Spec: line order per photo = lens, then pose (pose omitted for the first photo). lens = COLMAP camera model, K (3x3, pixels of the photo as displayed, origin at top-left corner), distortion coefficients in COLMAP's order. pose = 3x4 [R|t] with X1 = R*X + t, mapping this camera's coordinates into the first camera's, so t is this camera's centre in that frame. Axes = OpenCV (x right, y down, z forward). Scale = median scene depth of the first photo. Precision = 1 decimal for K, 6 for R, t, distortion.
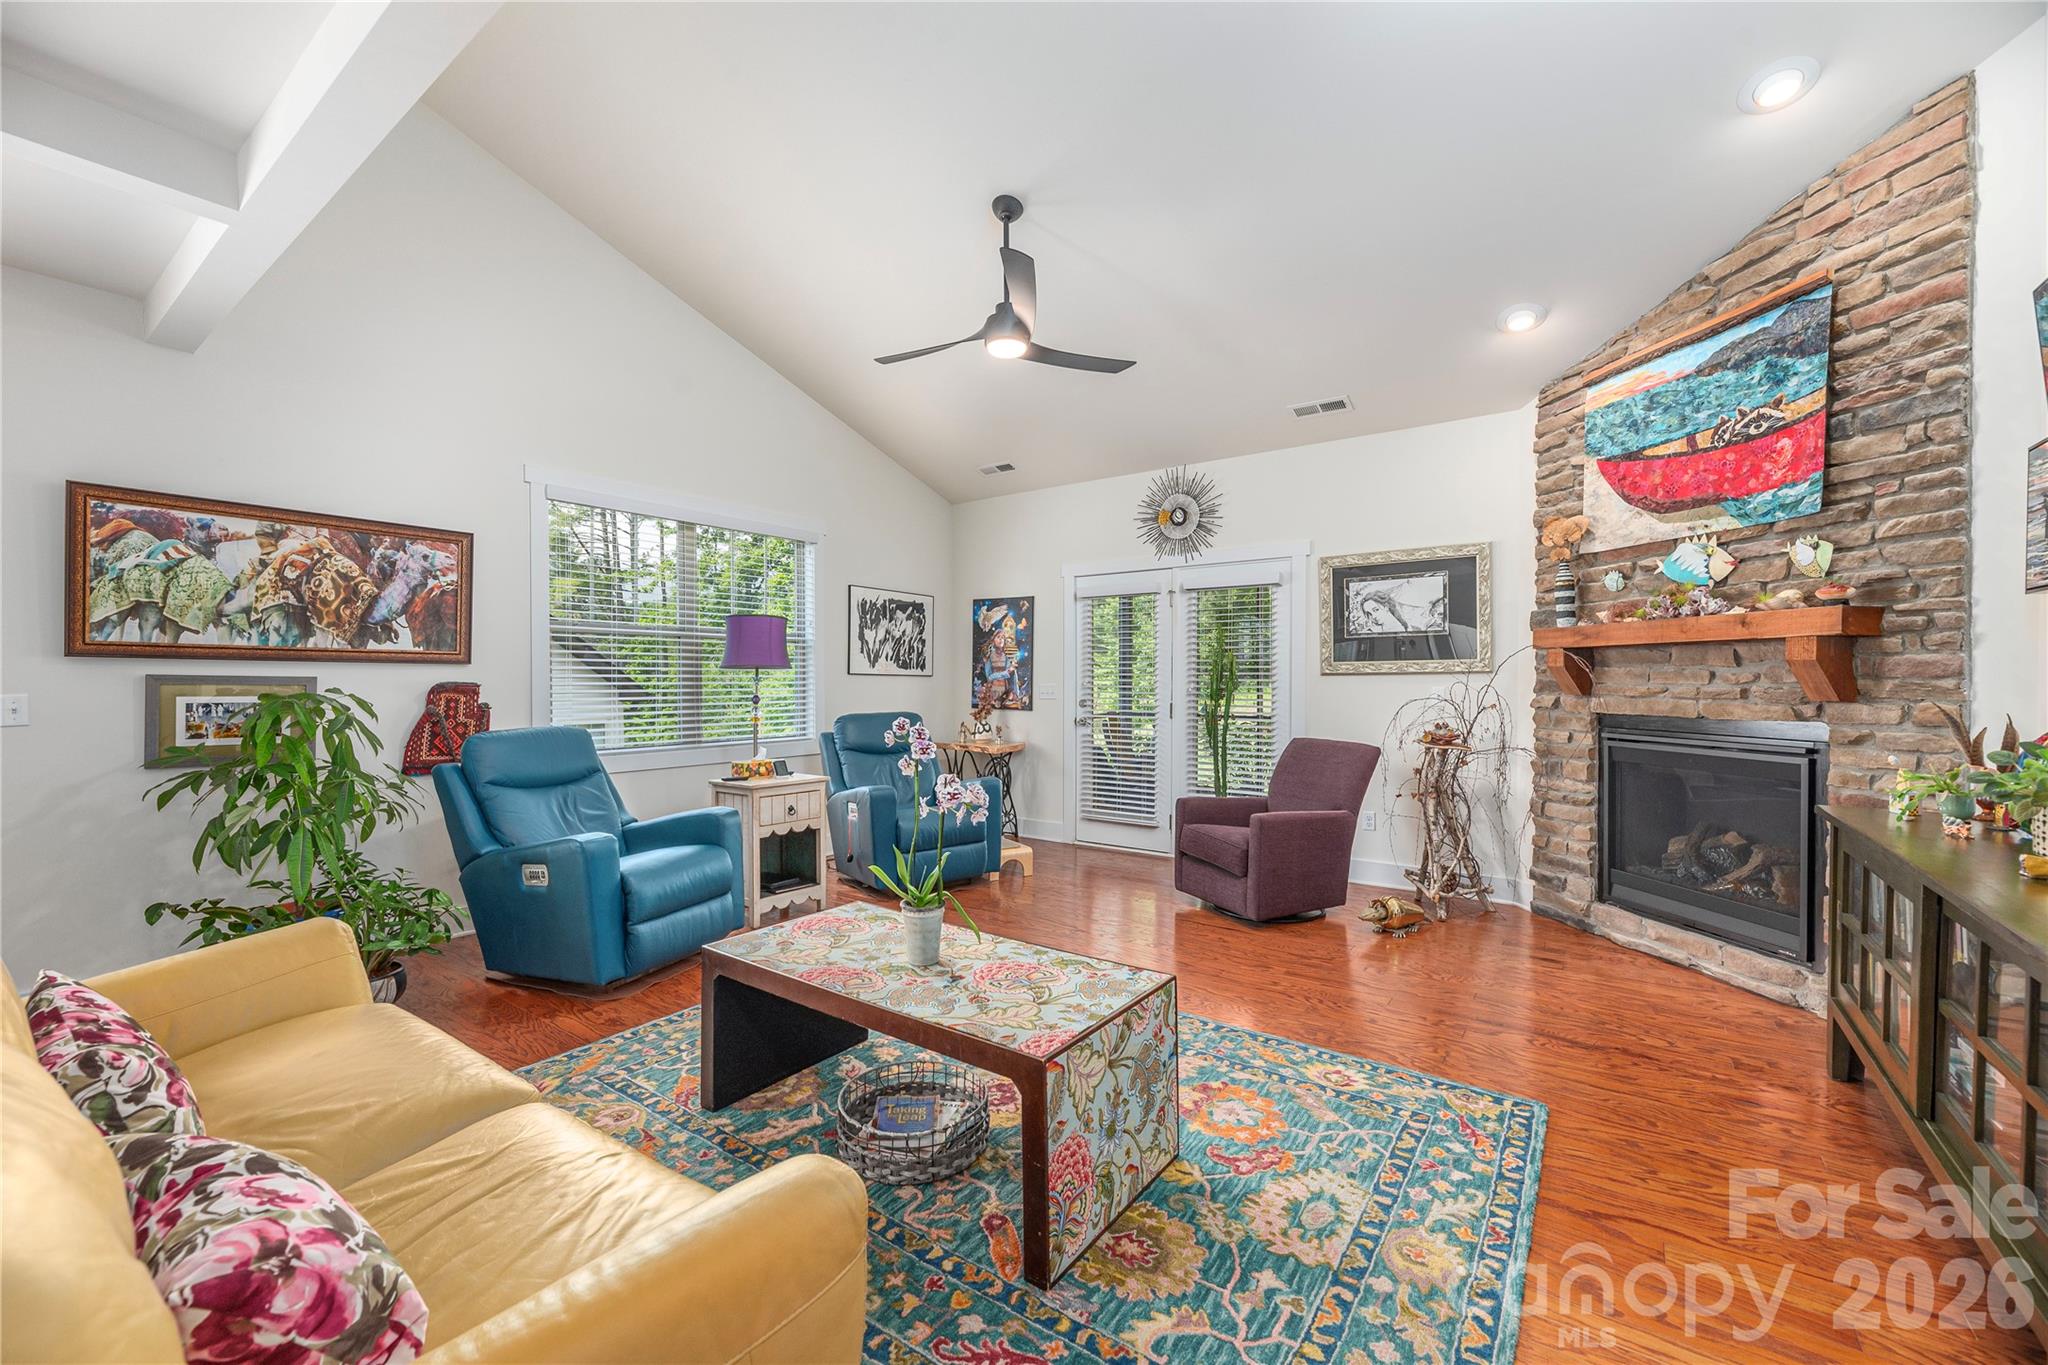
lens RADIAL K [[828.9, 0, 1022.3], [0, 828.9, 681.5], [0, 0, 1]] dist [-0.001589, 0.000189]
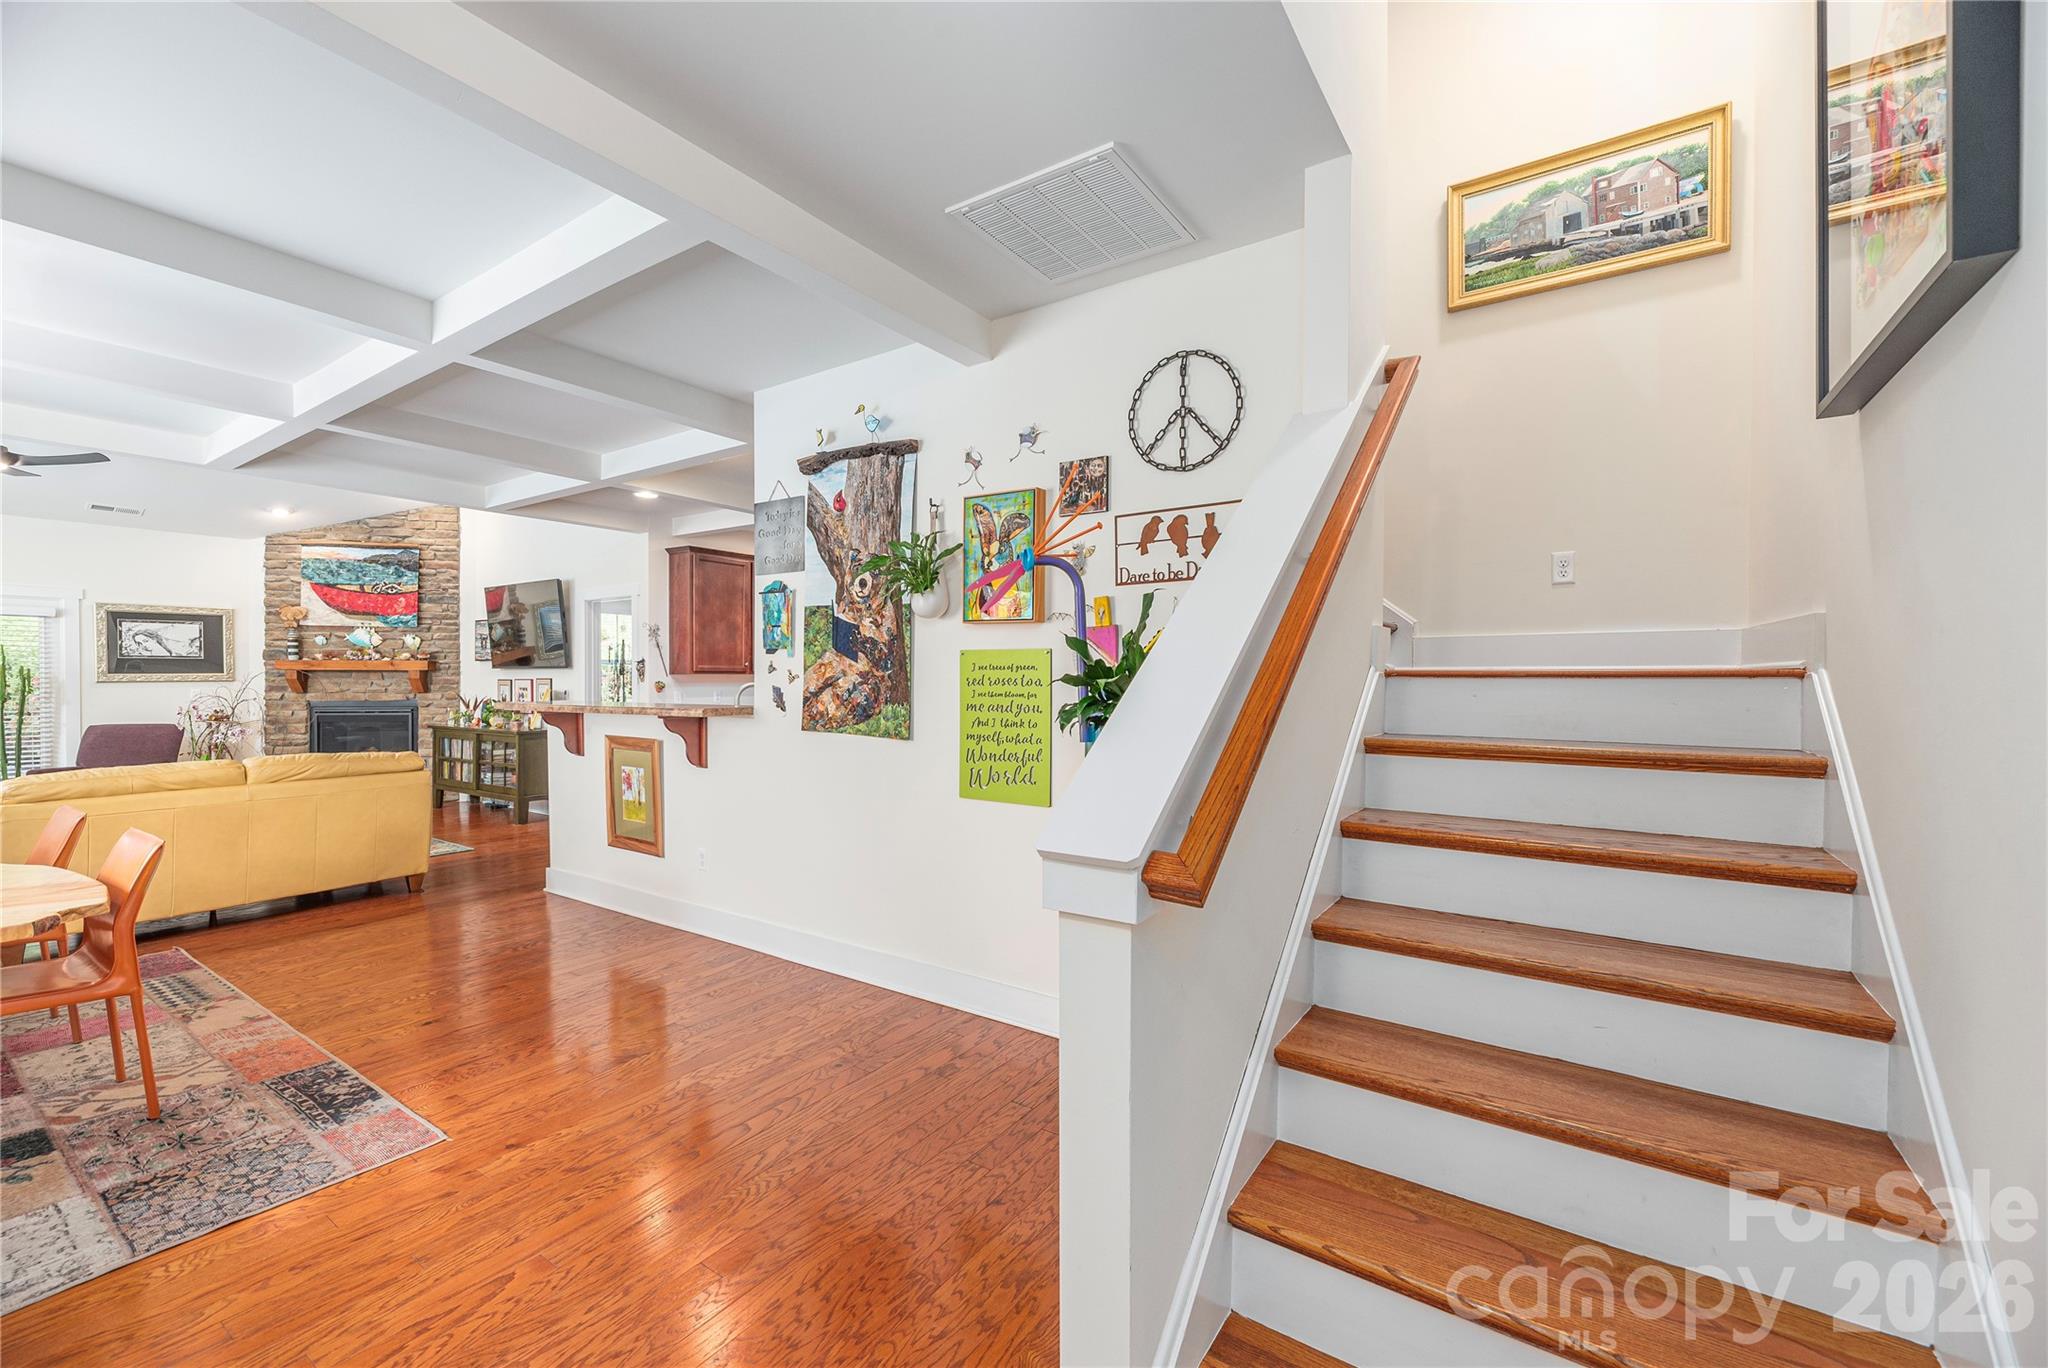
lens RADIAL K [[828.9, 0, 1022.3], [0, 828.9, 683.0], [0, 0, 1]] dist [-0.001589, 0.000189]
pose [[-0.035222, -0.005874, 0.999362, -1.586069], [0.002352, 0.999979, 0.005960, -0.016459], [-0.999377, 0.002560, -0.035207, -0.803417]]
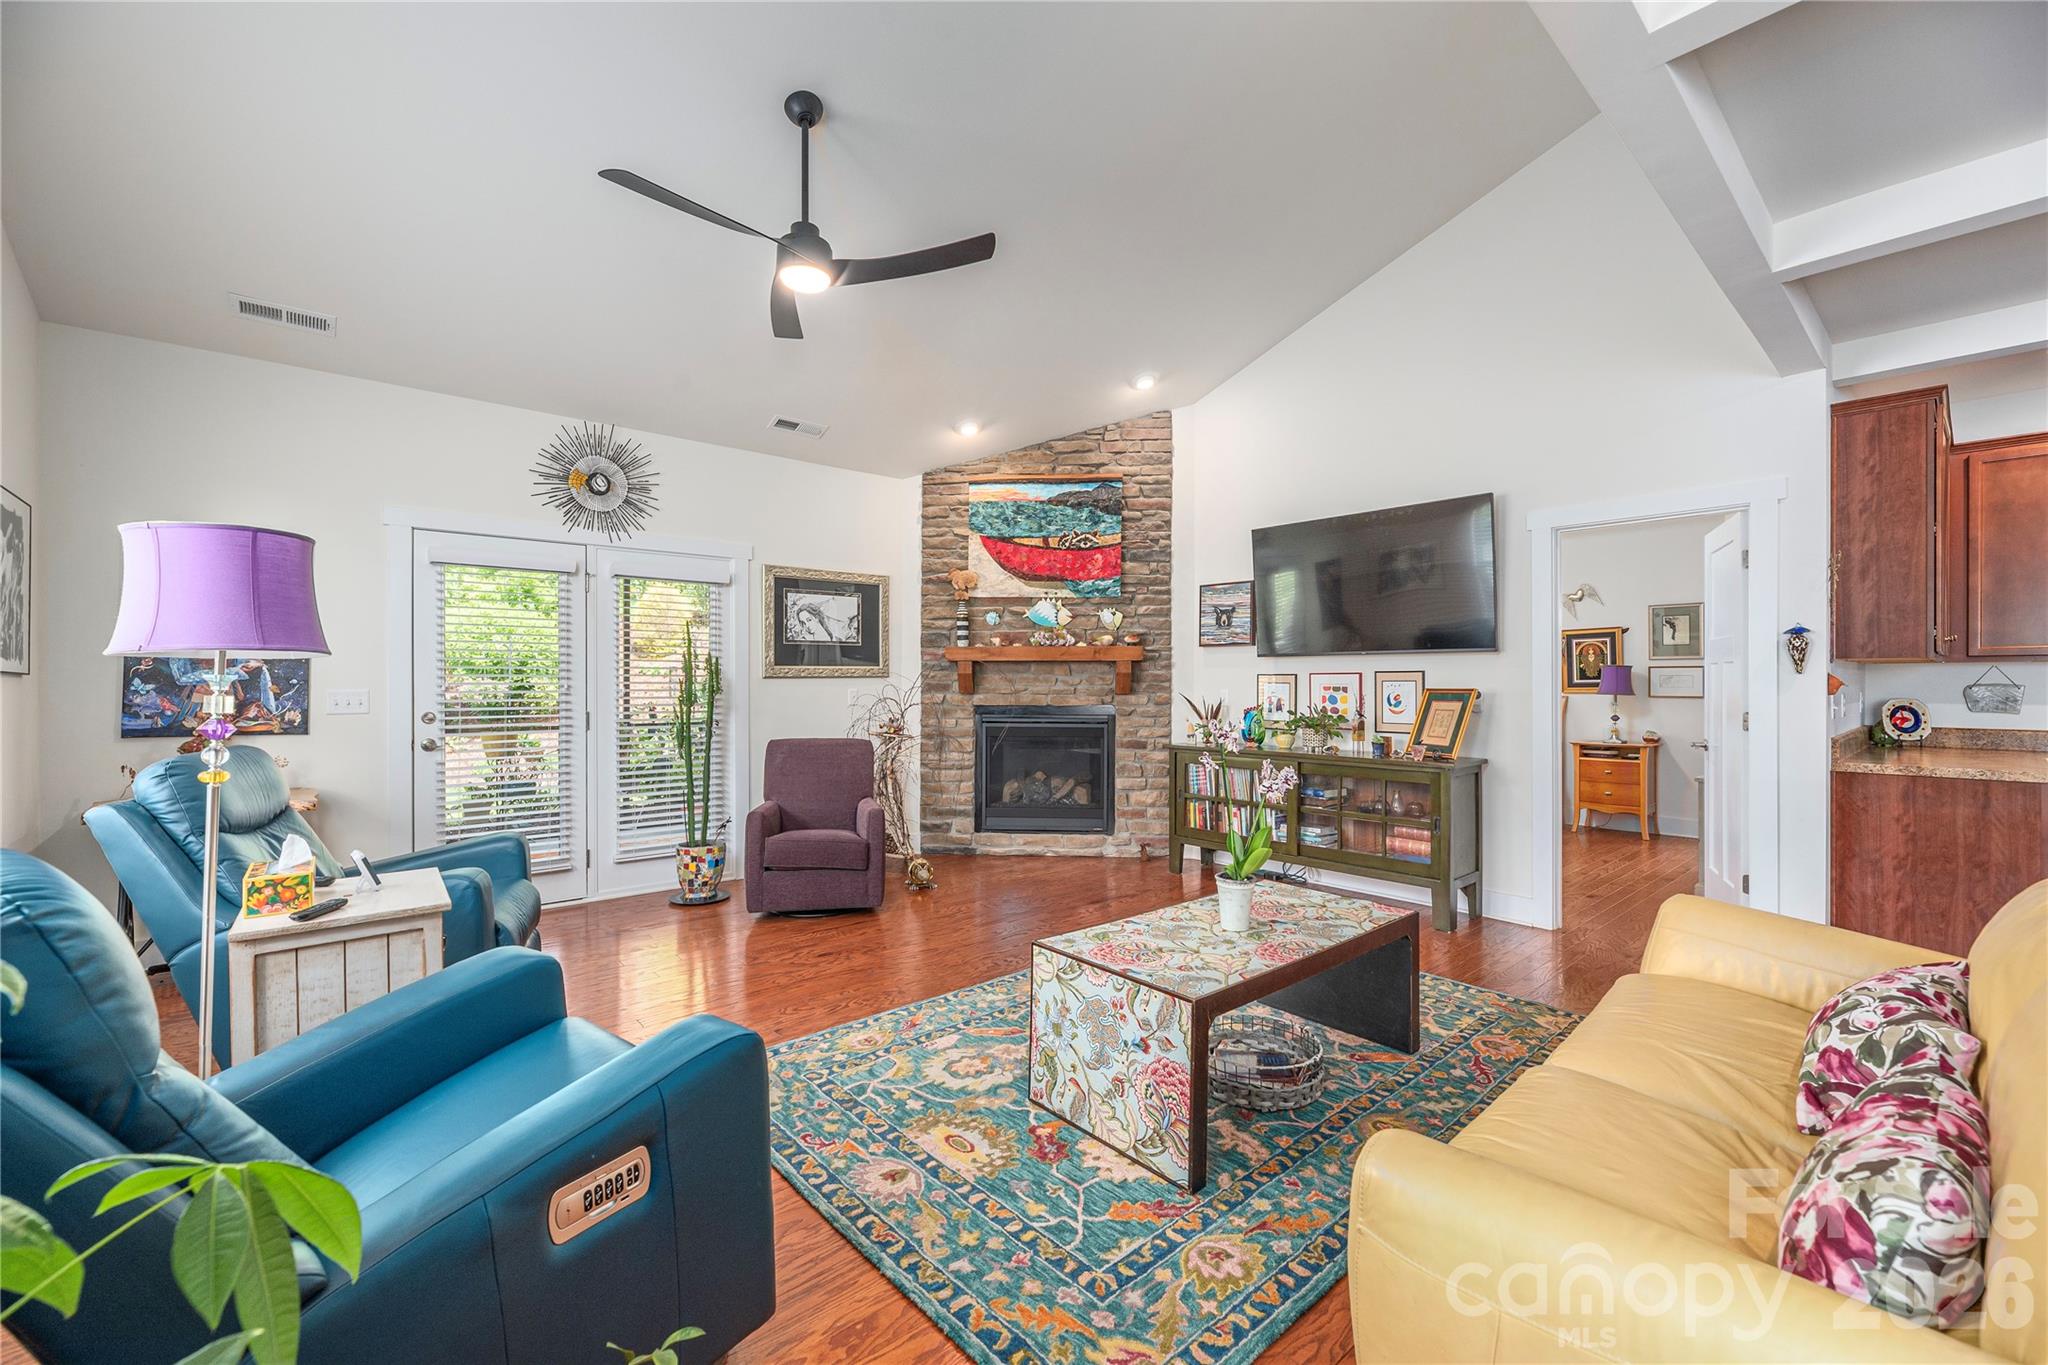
lens RADIAL K [[828.9, 0, 1022.3], [0, 828.9, 681.5], [0, 0, 1]] dist [-0.001589, 0.000189]
pose [[0.224569, 0.001776, 0.974457, -0.782648], [0.002458, 0.999994, -0.002389, -0.000696], [-0.974455, 0.002932, 0.224564, 0.618484]]
